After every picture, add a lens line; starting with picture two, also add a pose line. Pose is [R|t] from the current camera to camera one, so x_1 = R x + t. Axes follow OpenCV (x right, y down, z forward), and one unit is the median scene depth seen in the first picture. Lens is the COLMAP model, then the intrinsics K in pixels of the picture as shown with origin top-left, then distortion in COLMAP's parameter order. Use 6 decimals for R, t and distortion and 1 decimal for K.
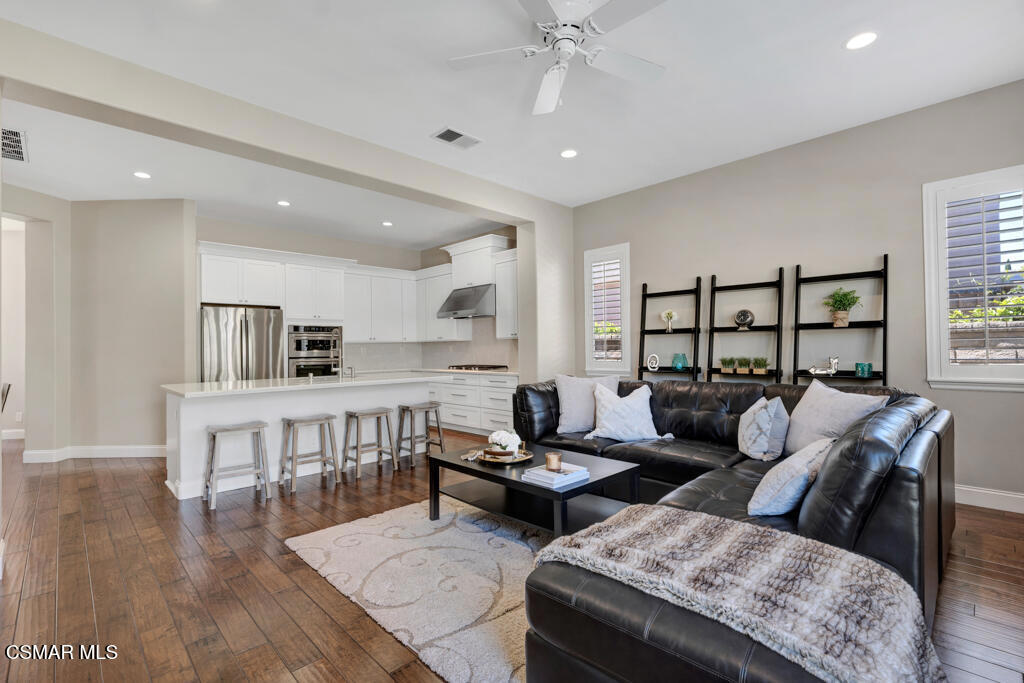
lens RADIAL K [[462.8, 0, 506.8], [0, 462.8, 347.4], [0, 0, 1]] dist [0.001531, 0.003523]
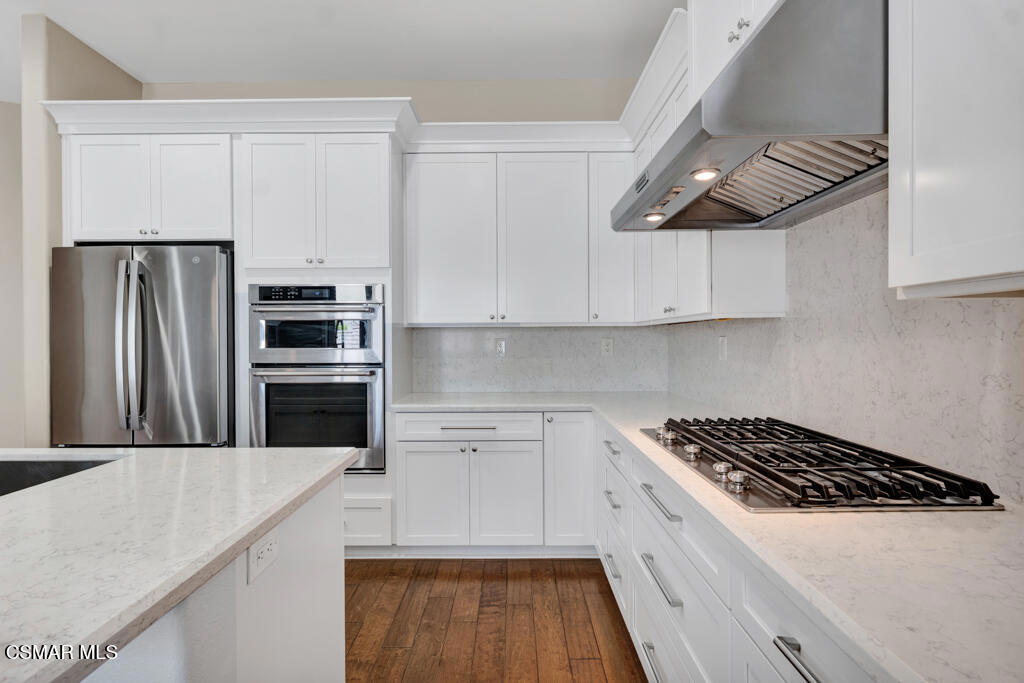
lens RADIAL K [[498.5, 0, 511.0], [0, 498.5, 342.4], [0, 0, 1]] dist [0.006501, 0.000678]
pose [[0.712223, 0.018005, -0.701722, 0.003518], [-0.007235, 0.999806, 0.018311, -0.006585], [0.701916, -0.007964, 0.712215, 0.824882]]
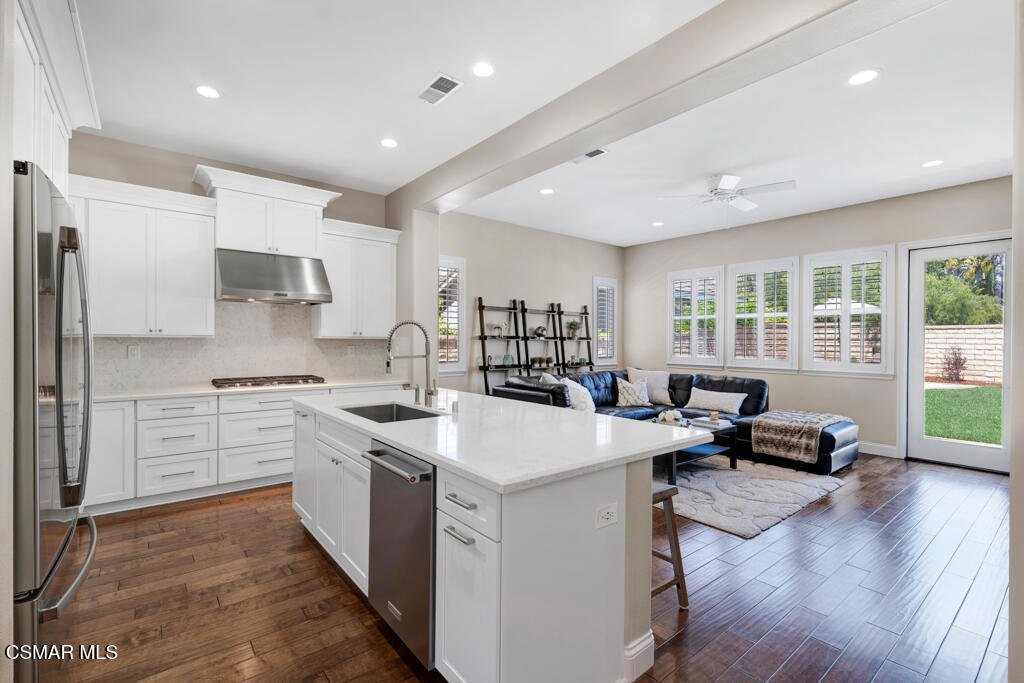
lens RADIAL K [[462.8, 0, 504.6], [0, 462.8, 342.3], [0, 0, 1]] dist [0.001531, 0.003523]
pose [[0.090294, 0.009071, 0.995874, -0.726864], [-0.007258, 0.999938, -0.008450, -0.007639], [-0.995889, -0.006465, 0.090354, 0.668864]]
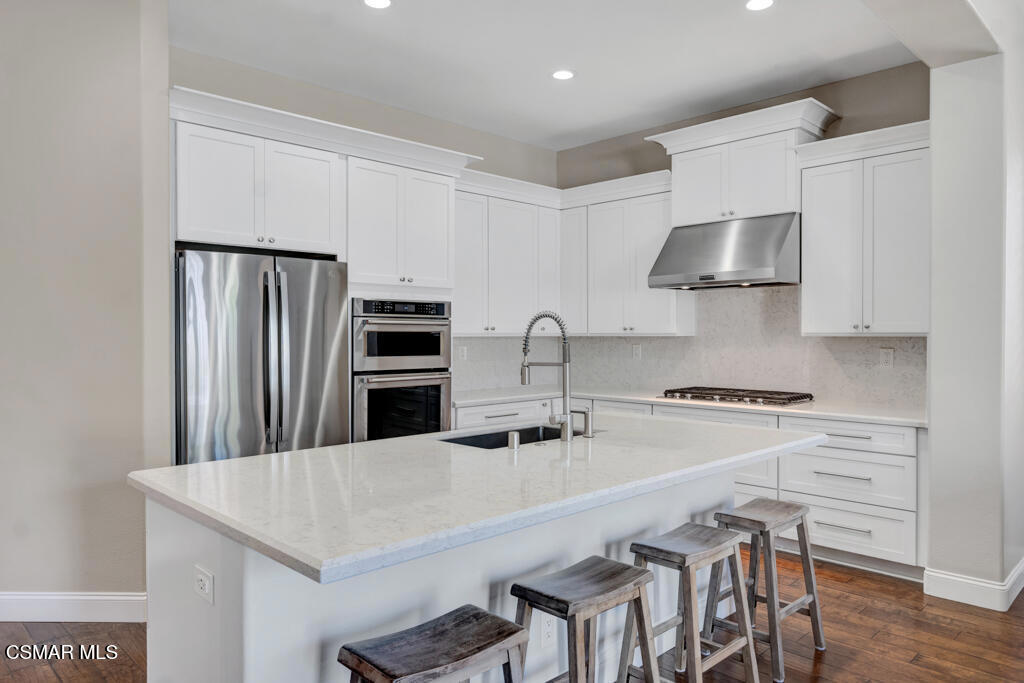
lens RADIAL K [[718.8, 0, 512.0], [0, 718.8, 343.7], [0, 0, 1]] dist [-0.005681, -0.002568]
pose [[0.999654, 0.014117, 0.022212, -0.328816], [-0.014350, 0.999843, 0.010373, -0.013736], [-0.022062, -0.010688, 0.999699, 0.311836]]
